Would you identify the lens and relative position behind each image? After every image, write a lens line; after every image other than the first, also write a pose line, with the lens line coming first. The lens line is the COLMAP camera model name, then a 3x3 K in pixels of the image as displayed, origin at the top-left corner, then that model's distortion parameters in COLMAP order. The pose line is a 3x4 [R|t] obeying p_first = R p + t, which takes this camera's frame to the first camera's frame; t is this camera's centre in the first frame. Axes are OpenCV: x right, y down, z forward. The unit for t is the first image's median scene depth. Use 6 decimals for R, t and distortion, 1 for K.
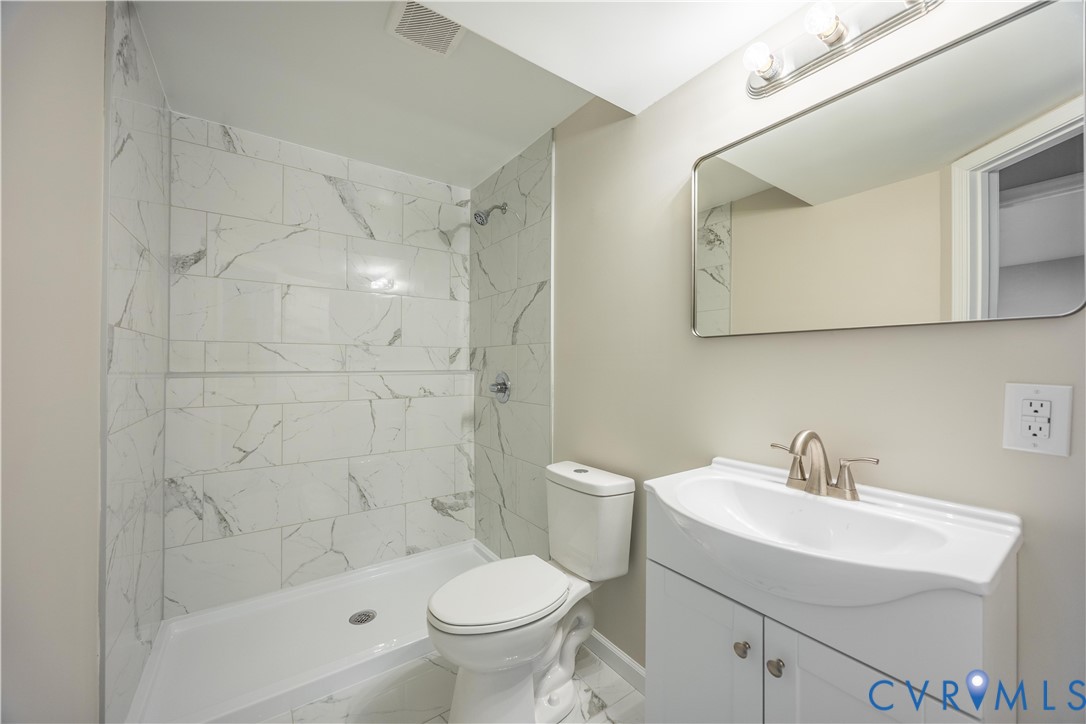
lens RADIAL K [[411.7, 0, 543.5], [0, 411.7, 365.4], [0, 0, 1]] dist [-0.002682, -0.000251]
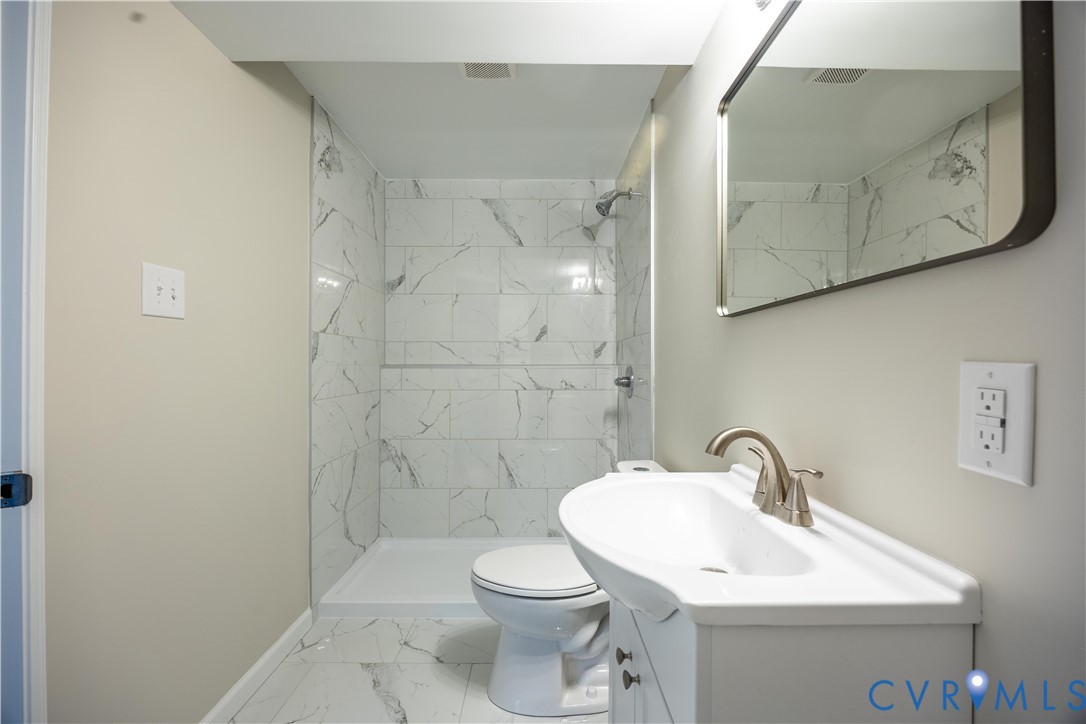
lens RADIAL K [[451.4, 0, 543.2], [0, 451.4, 366.7], [0, 0, 1]] dist [-0.012765, 0.000252]
pose [[0.821920, 0.001763, -0.569601, 0.346666], [-0.000553, 0.999997, 0.002296, 0.017042], [0.569603, -0.001572, 0.821918, 0.030795]]
